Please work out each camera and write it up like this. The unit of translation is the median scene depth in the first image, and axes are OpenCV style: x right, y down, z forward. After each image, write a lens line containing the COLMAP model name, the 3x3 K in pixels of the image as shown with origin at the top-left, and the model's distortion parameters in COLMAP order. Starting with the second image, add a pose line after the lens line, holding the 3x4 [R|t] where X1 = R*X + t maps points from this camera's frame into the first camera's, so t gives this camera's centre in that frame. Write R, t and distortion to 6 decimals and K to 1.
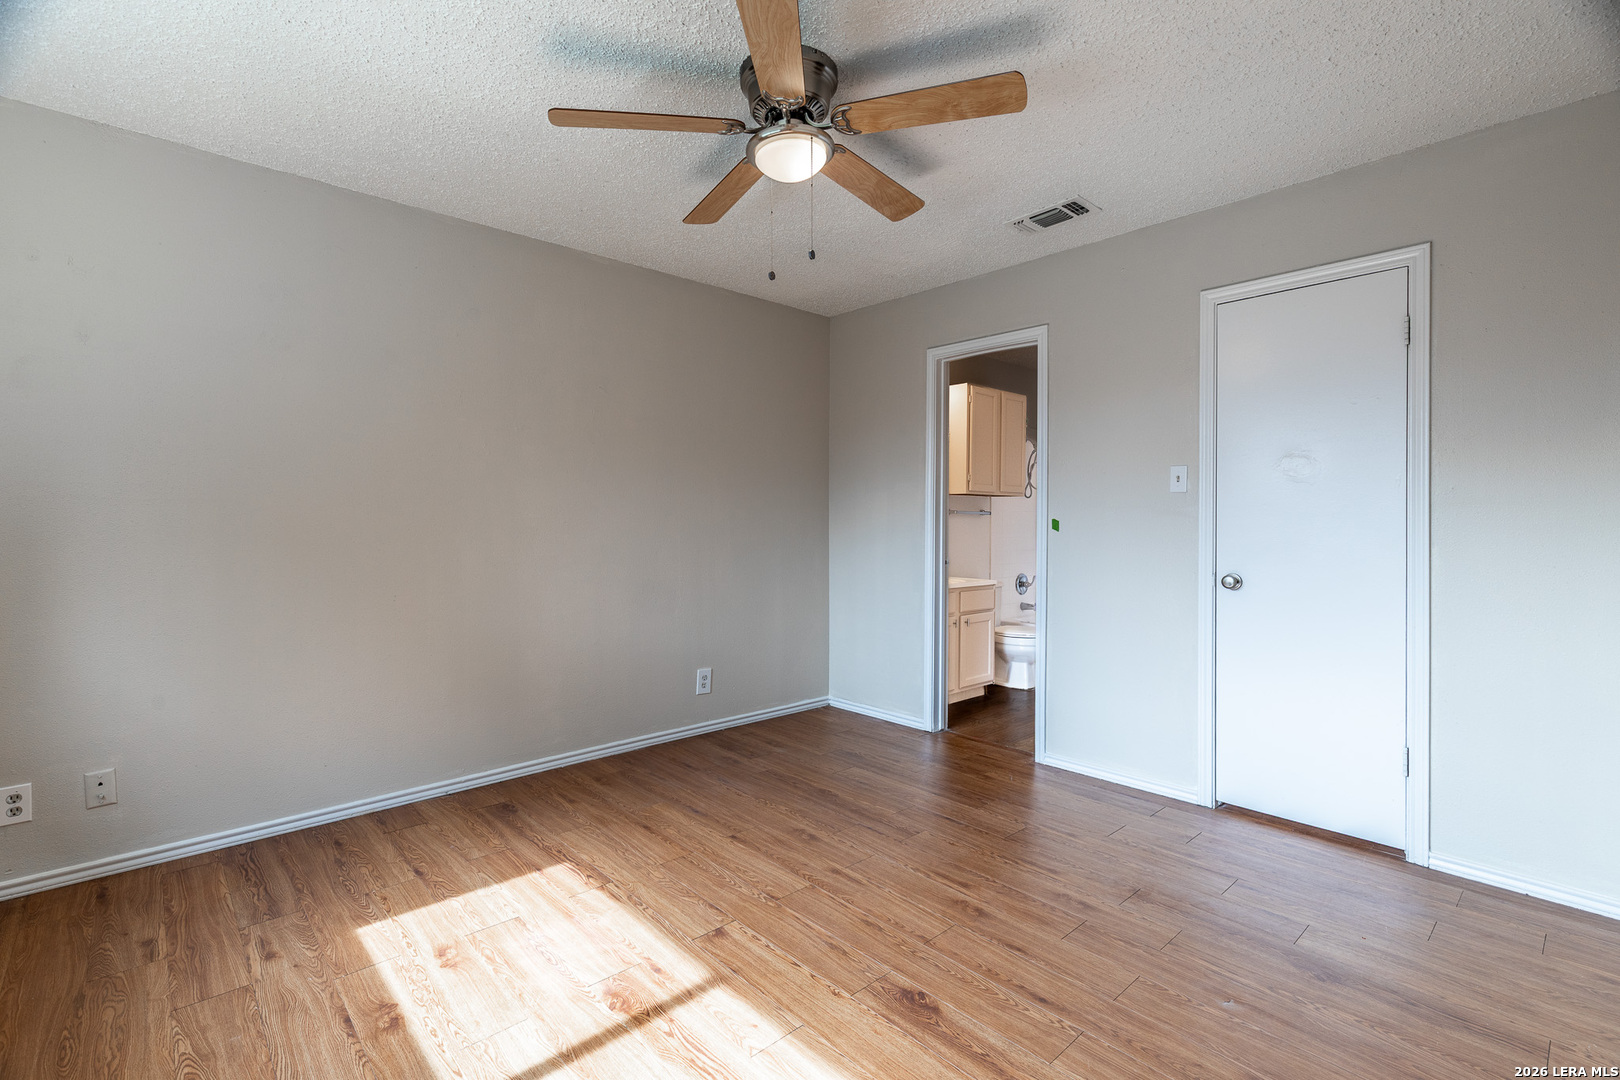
lens RADIAL K [[731.2, 0, 823.9], [0, 731.2, 536.3], [0, 0, 1]] dist [0.001329, 0.000125]
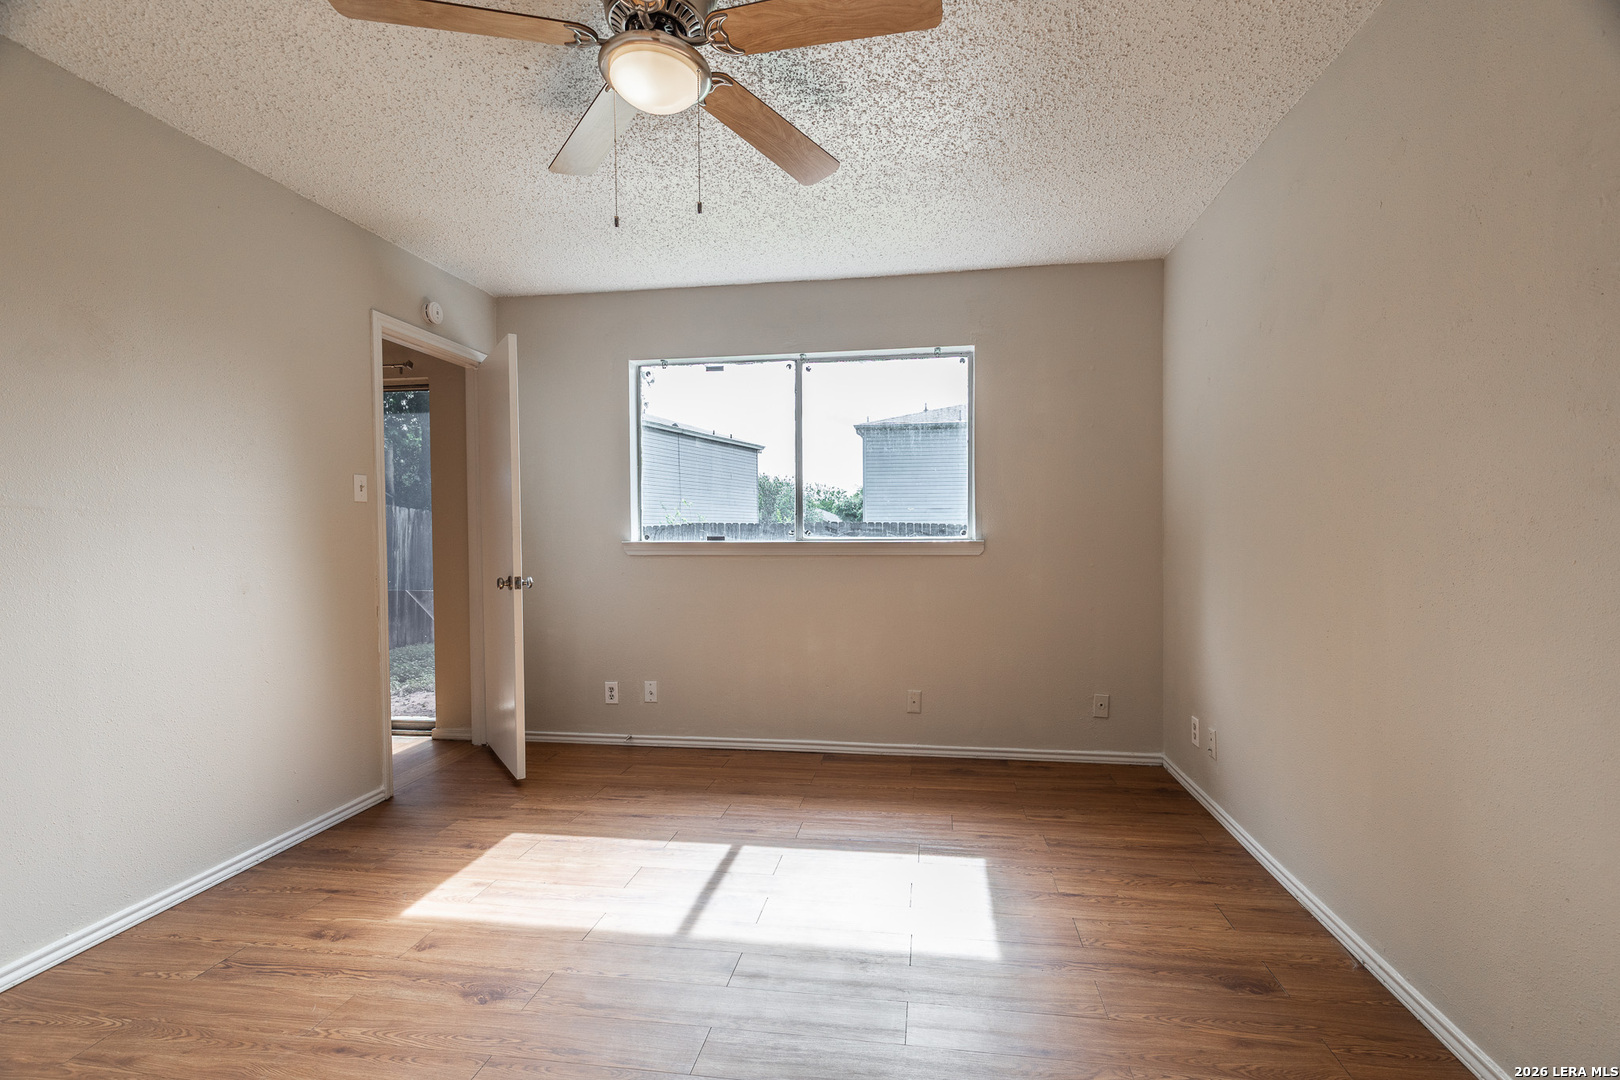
lens RADIAL K [[731.2, 0, 823.9], [0, 731.2, 536.3], [0, 0, 1]] dist [0.001329, 0.000125]
pose [[-0.781756, 0.007647, -0.623537, 0.307570], [-0.007302, 0.999744, 0.021416, -0.027338], [0.623541, 0.021295, -0.781501, 1.631072]]
